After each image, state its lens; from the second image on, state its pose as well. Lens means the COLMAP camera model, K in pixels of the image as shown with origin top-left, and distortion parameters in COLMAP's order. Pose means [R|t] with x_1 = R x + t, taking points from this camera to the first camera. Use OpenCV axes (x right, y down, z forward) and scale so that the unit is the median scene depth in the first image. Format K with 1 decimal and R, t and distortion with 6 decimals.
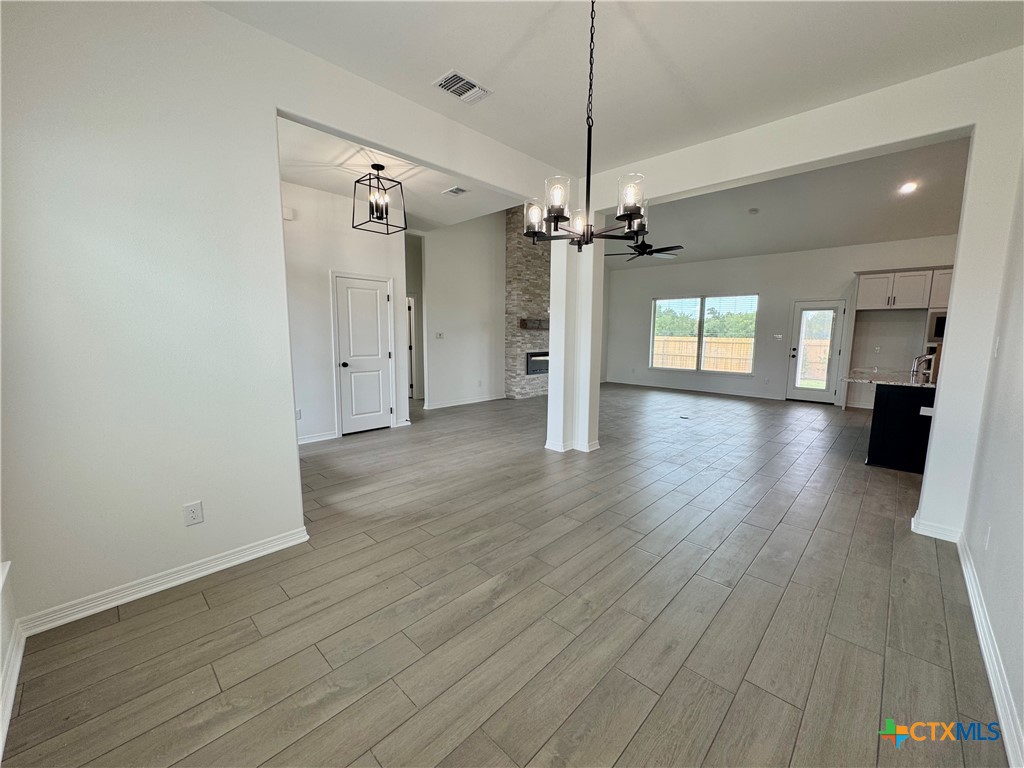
lens RADIAL K [[408.9, 0, 512.8], [0, 408.9, 383.7], [0, 0, 1]] dist [0.002155, 0.000307]
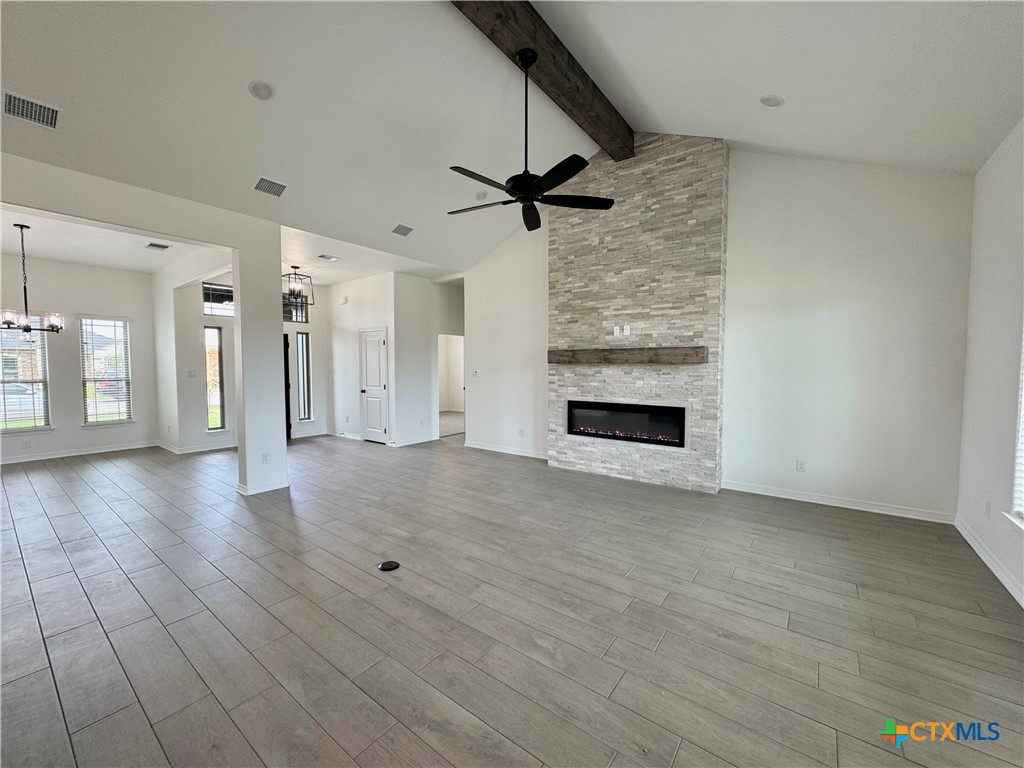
lens RADIAL K [[408.9, 0, 512.8], [0, 408.9, 384.6], [0, 0, 1]] dist [0.002155, 0.000307]
pose [[0.116621, 0.038488, -0.992430, 0.677189], [-0.123685, 0.992033, 0.023939, -0.105888], [0.985445, 0.119957, 0.120452, 0.833581]]
